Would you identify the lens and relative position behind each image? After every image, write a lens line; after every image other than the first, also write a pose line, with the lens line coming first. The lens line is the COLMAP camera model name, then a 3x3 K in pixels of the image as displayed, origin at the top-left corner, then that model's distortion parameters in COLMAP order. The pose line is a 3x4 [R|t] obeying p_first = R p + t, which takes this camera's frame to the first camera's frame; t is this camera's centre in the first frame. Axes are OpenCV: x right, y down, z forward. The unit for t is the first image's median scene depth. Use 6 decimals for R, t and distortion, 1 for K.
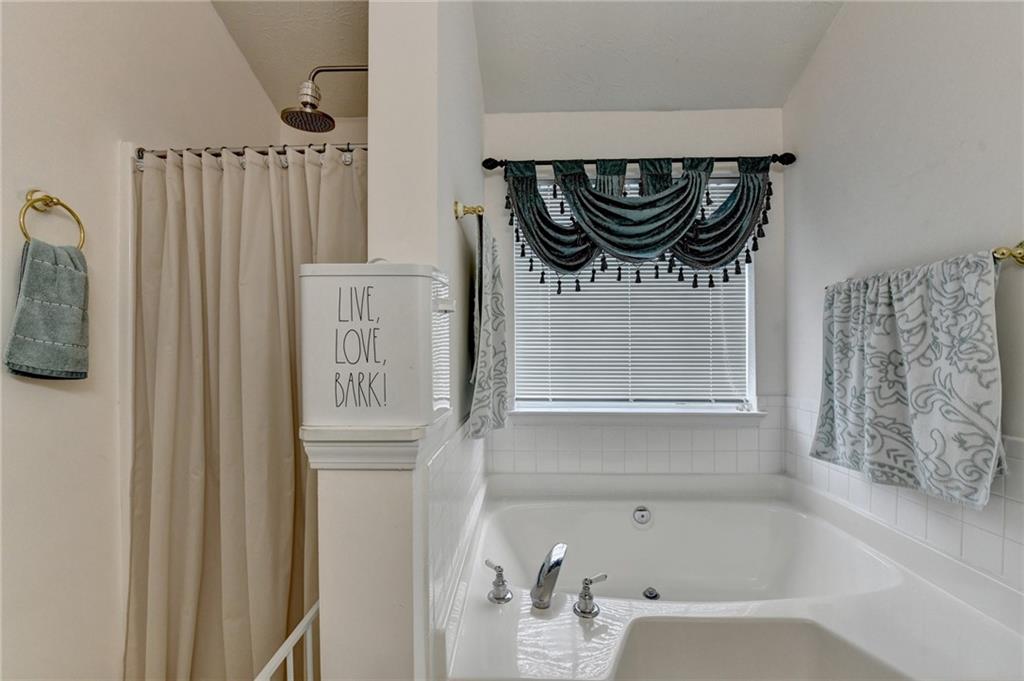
lens RADIAL K [[426.1, 0, 509.0], [0, 426.1, 355.0], [0, 0, 1]] dist [-0.018341, -0.000516]
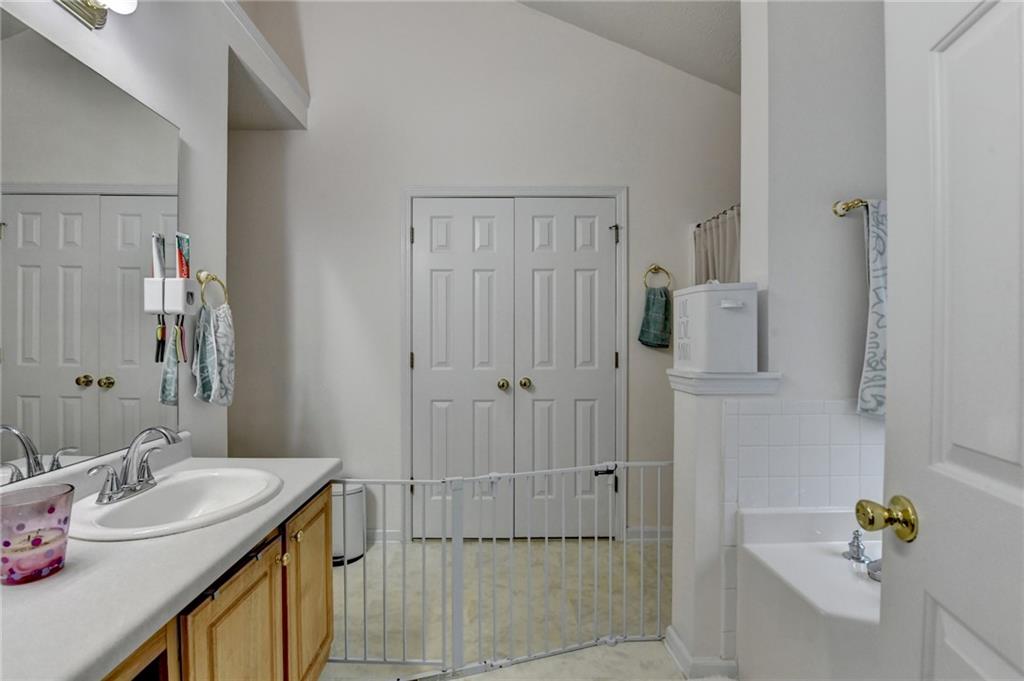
lens RADIAL K [[434.5, 0, 511.2], [0, 434.5, 343.5], [0, 0, 1]] dist [-0.020413, -0.000322]
pose [[0.075932, 0.012083, -0.997040, 0.996616], [-0.003083, 0.999925, 0.011883, 0.008629], [0.997108, 0.002172, 0.075964, 0.037144]]
